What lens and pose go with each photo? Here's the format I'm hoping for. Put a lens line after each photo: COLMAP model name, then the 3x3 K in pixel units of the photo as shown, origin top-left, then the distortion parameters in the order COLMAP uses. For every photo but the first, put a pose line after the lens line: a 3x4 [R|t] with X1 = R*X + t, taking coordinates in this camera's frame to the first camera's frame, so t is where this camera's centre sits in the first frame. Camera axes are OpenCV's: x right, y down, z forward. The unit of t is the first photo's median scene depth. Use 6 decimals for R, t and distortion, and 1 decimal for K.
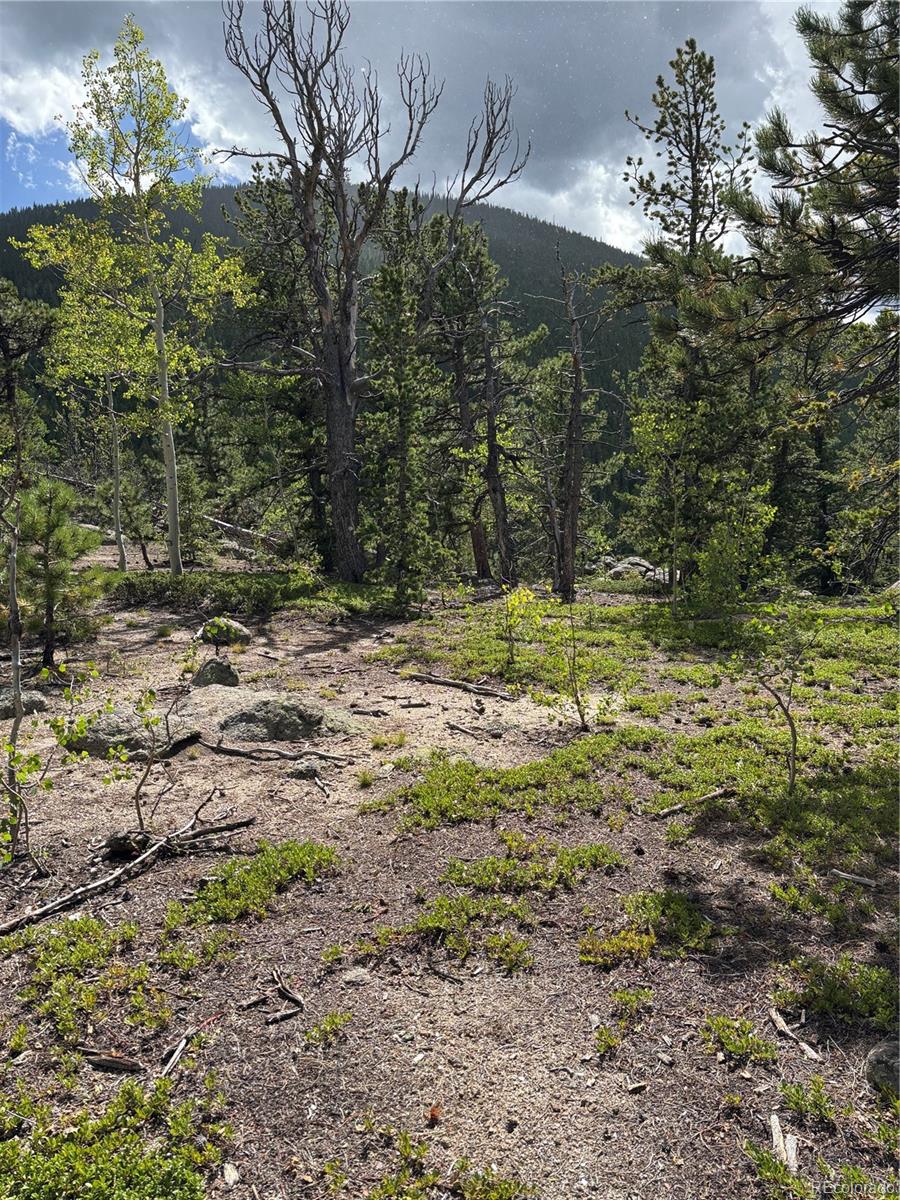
lens RADIAL K [[905.2, 0, 445.3], [0, 905.2, 597.6], [0, 0, 1]] dist [0.038409, -0.042980]
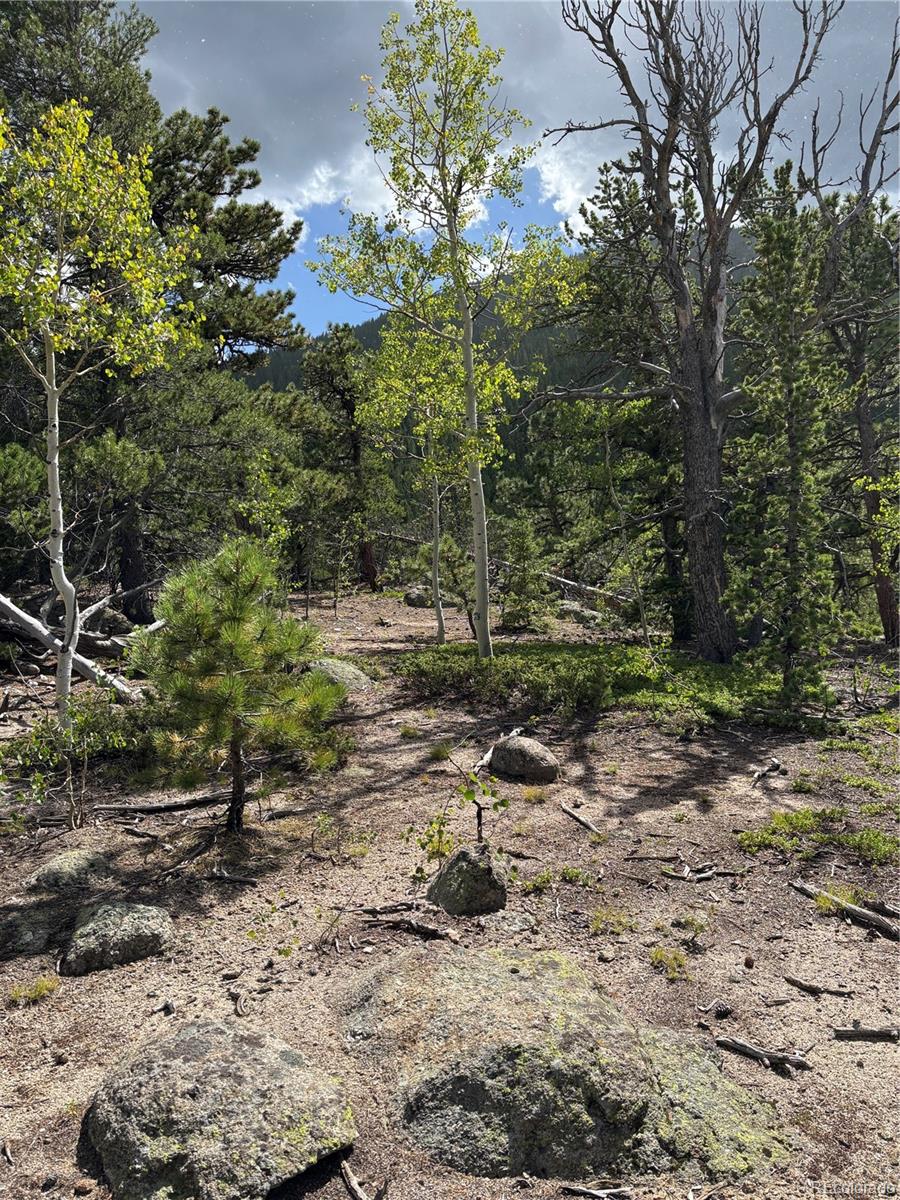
lens RADIAL K [[905.2, 0, 435.2], [0, 905.2, 639.1], [0, 0, 1]] dist [0.038409, -0.042980]
pose [[0.920945, 0.004891, -0.389661, -0.037269], [-0.008903, 0.999924, -0.008490, -0.043594], [0.389590, 0.011288, 0.920919, 0.337916]]
